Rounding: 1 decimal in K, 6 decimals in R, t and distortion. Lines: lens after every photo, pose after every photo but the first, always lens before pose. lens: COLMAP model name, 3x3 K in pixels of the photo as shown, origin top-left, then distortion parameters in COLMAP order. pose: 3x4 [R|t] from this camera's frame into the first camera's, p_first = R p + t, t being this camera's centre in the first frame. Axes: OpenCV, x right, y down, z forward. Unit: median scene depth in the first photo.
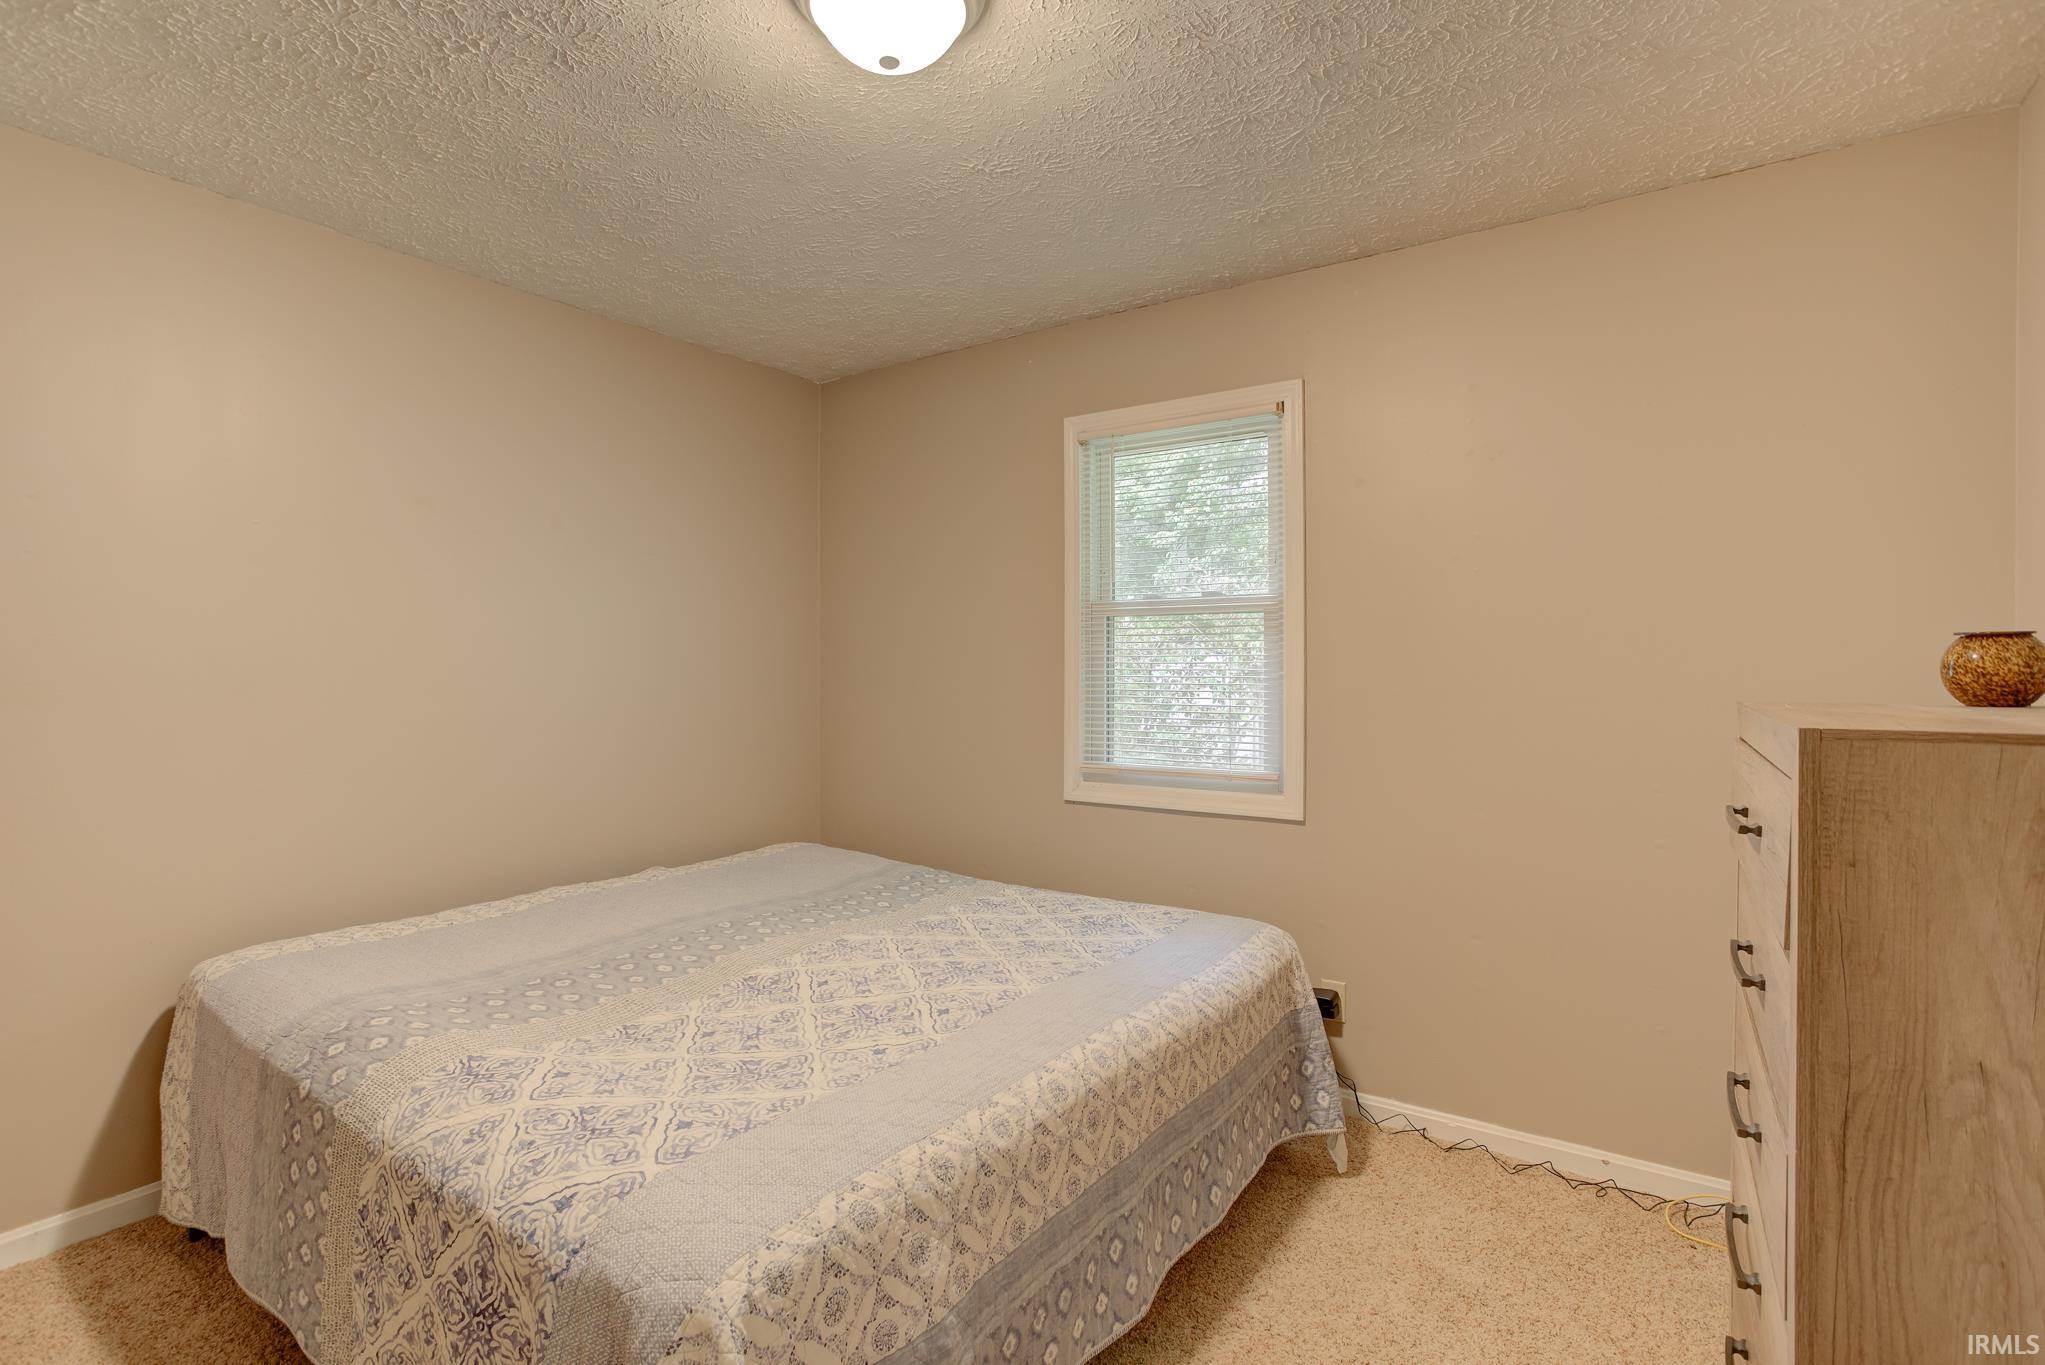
lens RADIAL K [[978.5, 0, 1026.2], [0, 978.5, 681.9], [0, 0, 1]] dist [-0.001967, -0.000191]
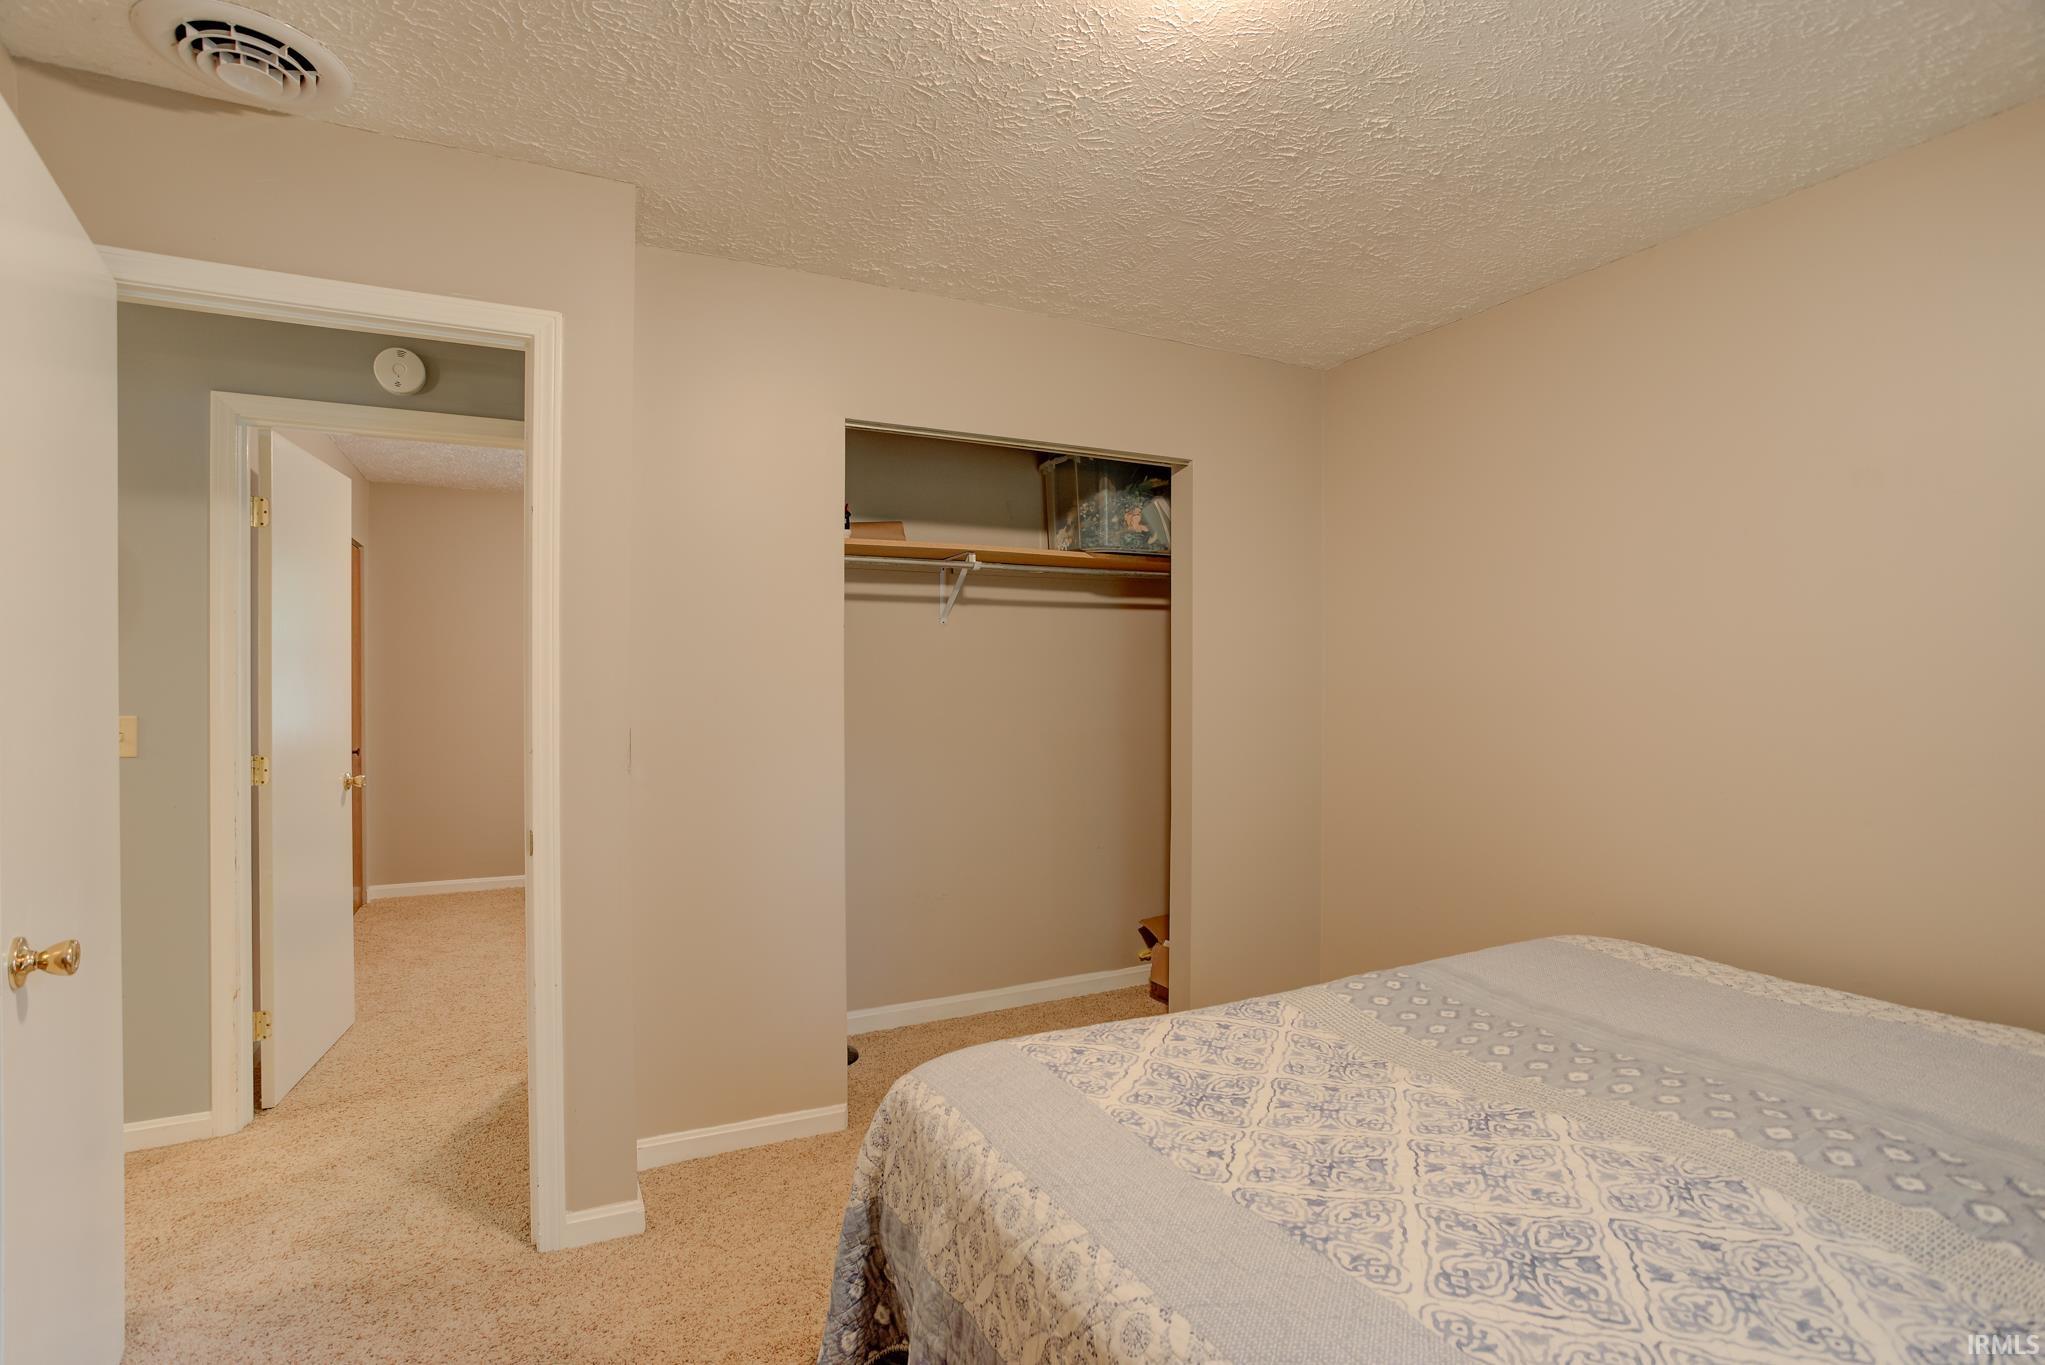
lens RADIAL K [[978.5, 0, 1024.9], [0, 978.5, 688.6], [0, 0, 1]] dist [-0.001967, -0.000191]
pose [[-0.466368, 0.001553, -0.884590, 0.589948], [0.000193, 0.999999, 0.001654, -0.016094], [0.884591, 0.000600, -0.466367, 1.115043]]
